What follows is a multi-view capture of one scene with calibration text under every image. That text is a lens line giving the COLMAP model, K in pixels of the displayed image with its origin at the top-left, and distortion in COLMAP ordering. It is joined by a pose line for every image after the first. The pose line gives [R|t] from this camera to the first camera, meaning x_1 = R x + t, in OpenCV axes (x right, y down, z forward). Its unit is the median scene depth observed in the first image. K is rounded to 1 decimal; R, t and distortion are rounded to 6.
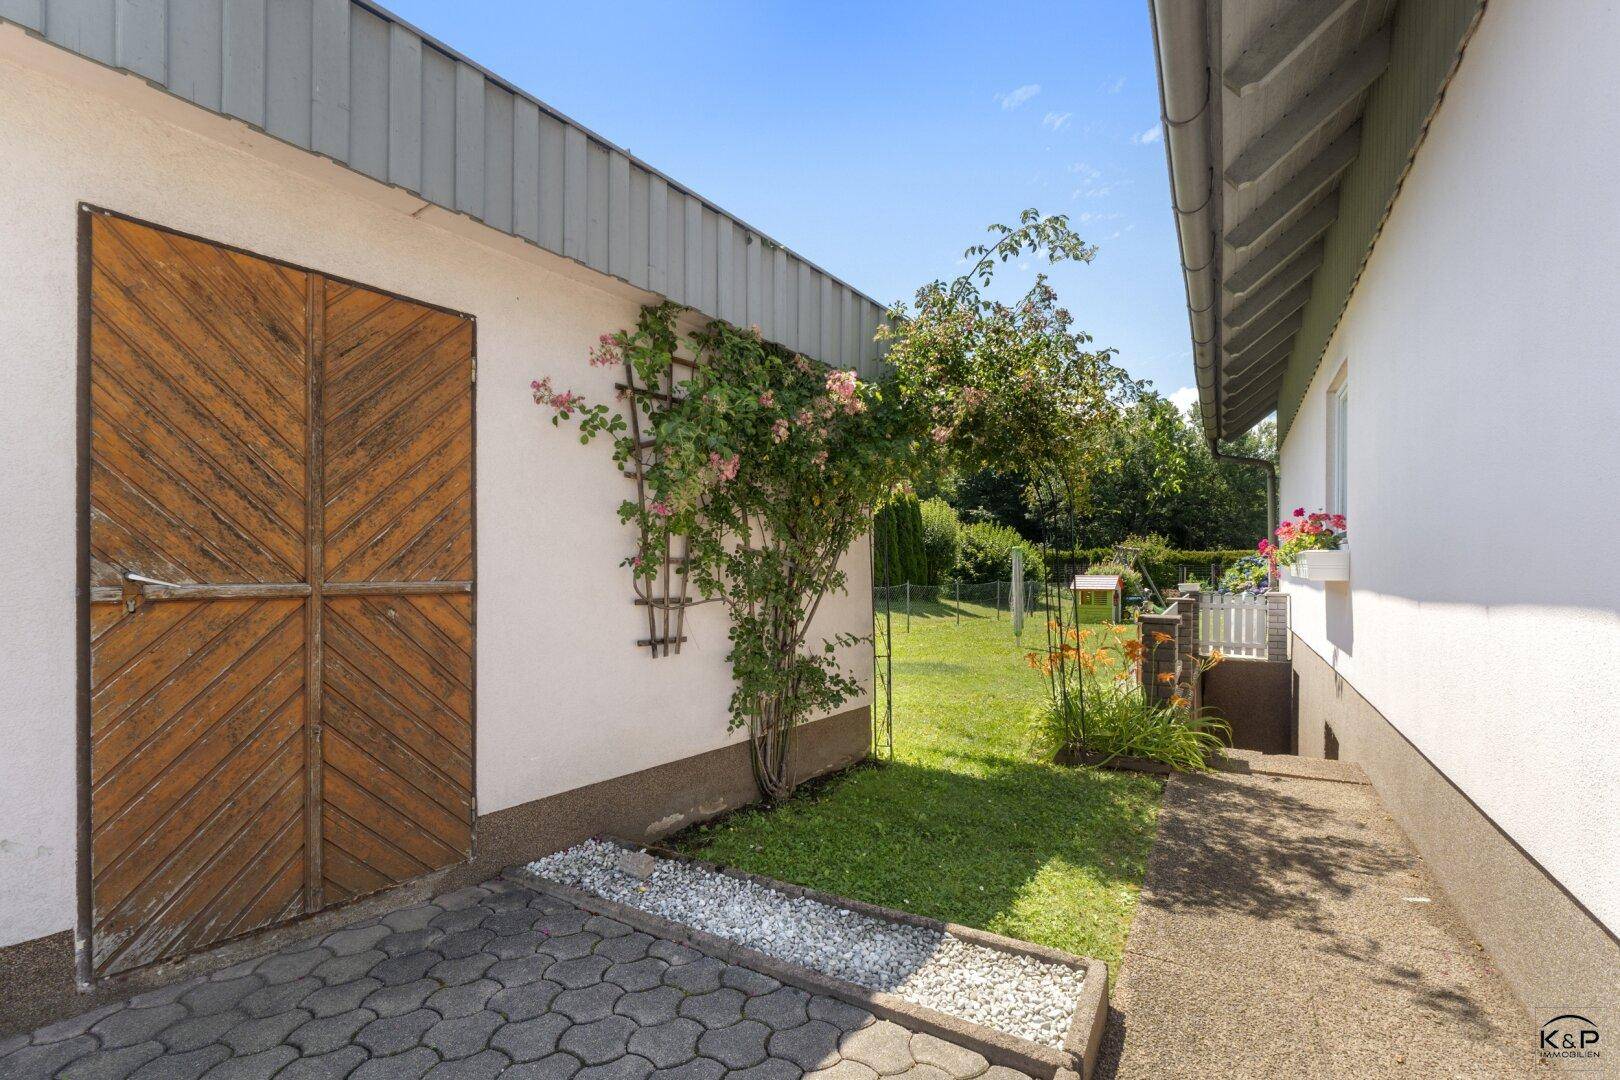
lens RADIAL K [[676.5, 0, 799.7], [0, 676.5, 574.0], [0, 0, 1]] dist [-0.022073, -0.000258]
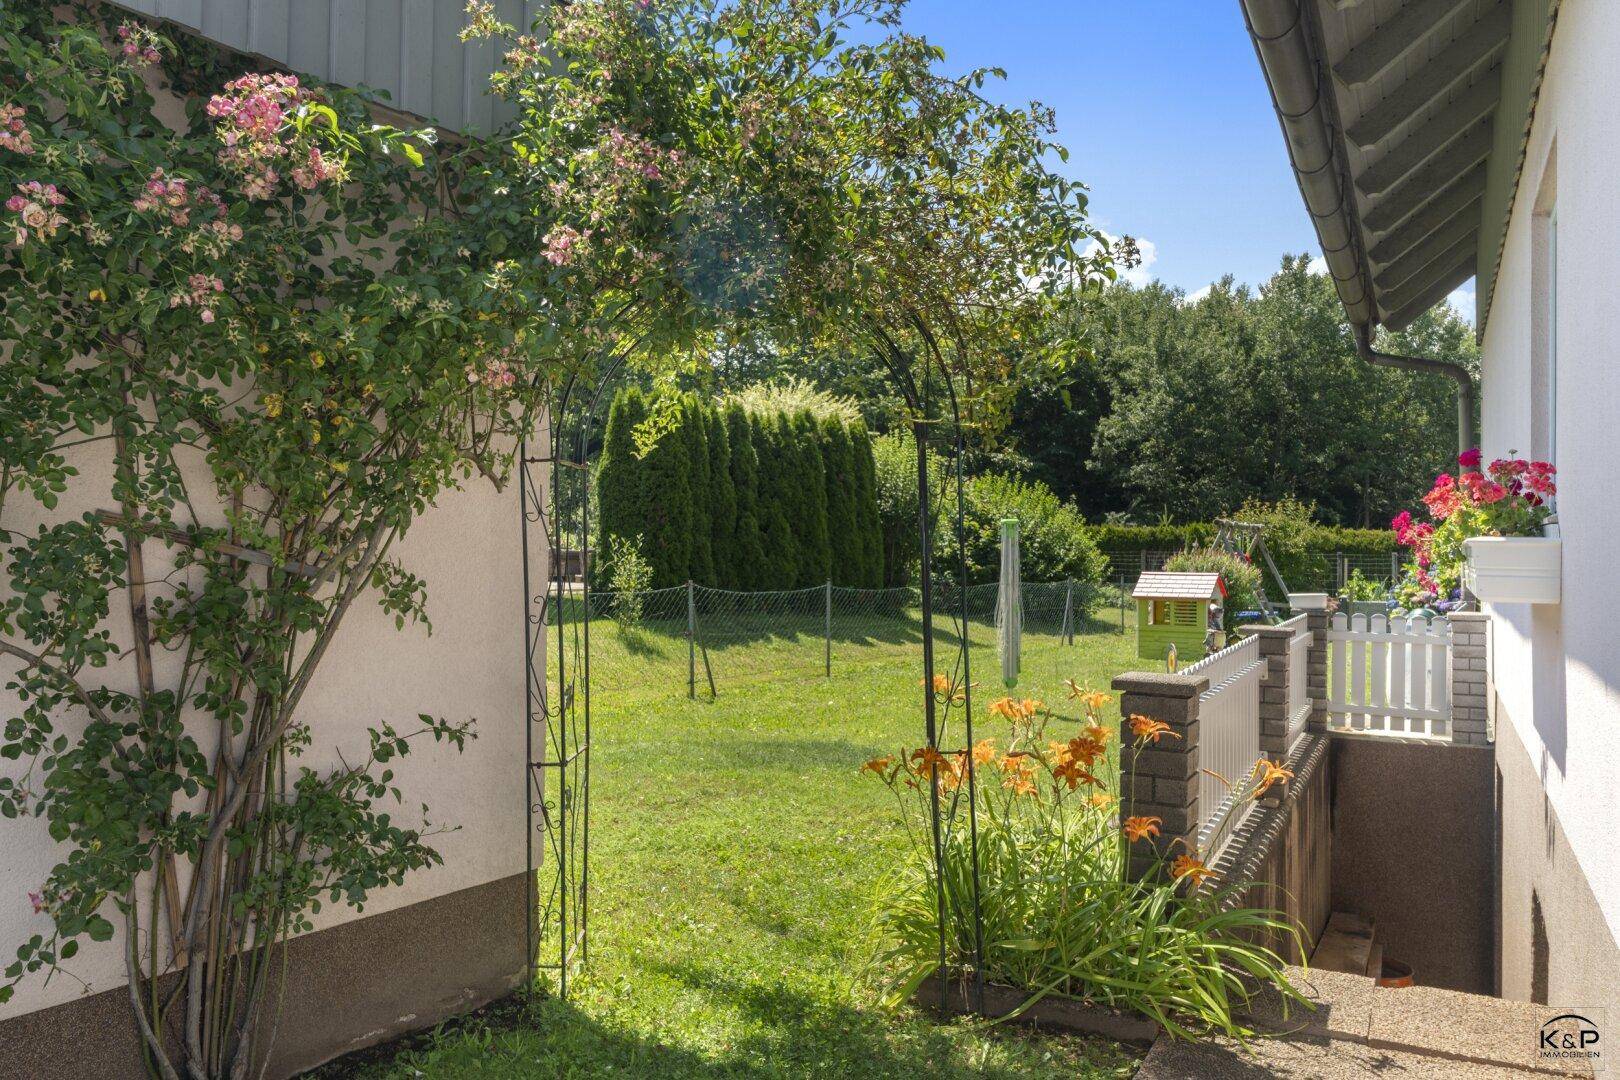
lens RADIAL K [[1168.7, 0, 775.2], [0, 1168.7, 542.6], [0, 0, 1]] dist [-0.001539, 0.000540]
pose [[0.998525, 0.010982, 0.053180, 0.089271], [-0.010143, 0.999820, -0.016015, -0.005511], [-0.053347, 0.015452, 0.998456, 0.083982]]
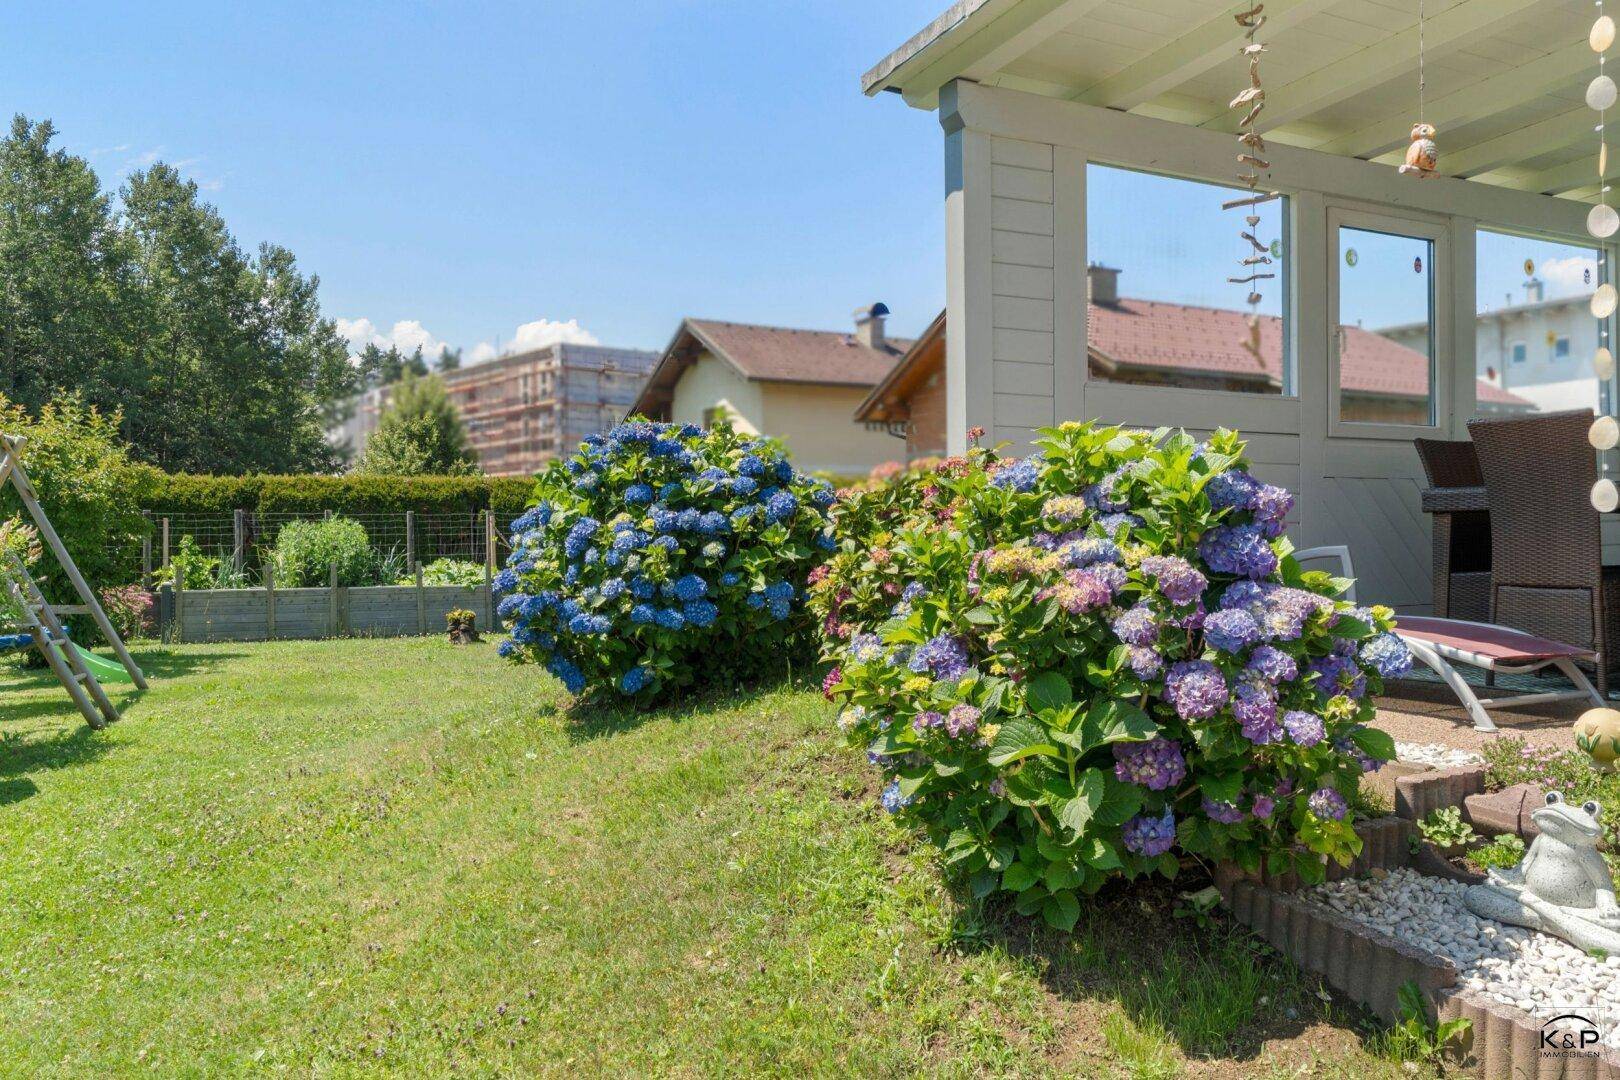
lens RADIAL K [[1168.7, 0, 775.2], [0, 1168.7, 542.6], [0, 0, 1]] dist [-0.001539, 0.000540]
pose [[0.496416, -0.003067, 0.868079, 0.524085], [0.007738, 0.999970, -0.000892, 0.012411], [-0.868050, 0.007160, 0.496425, 1.064160]]
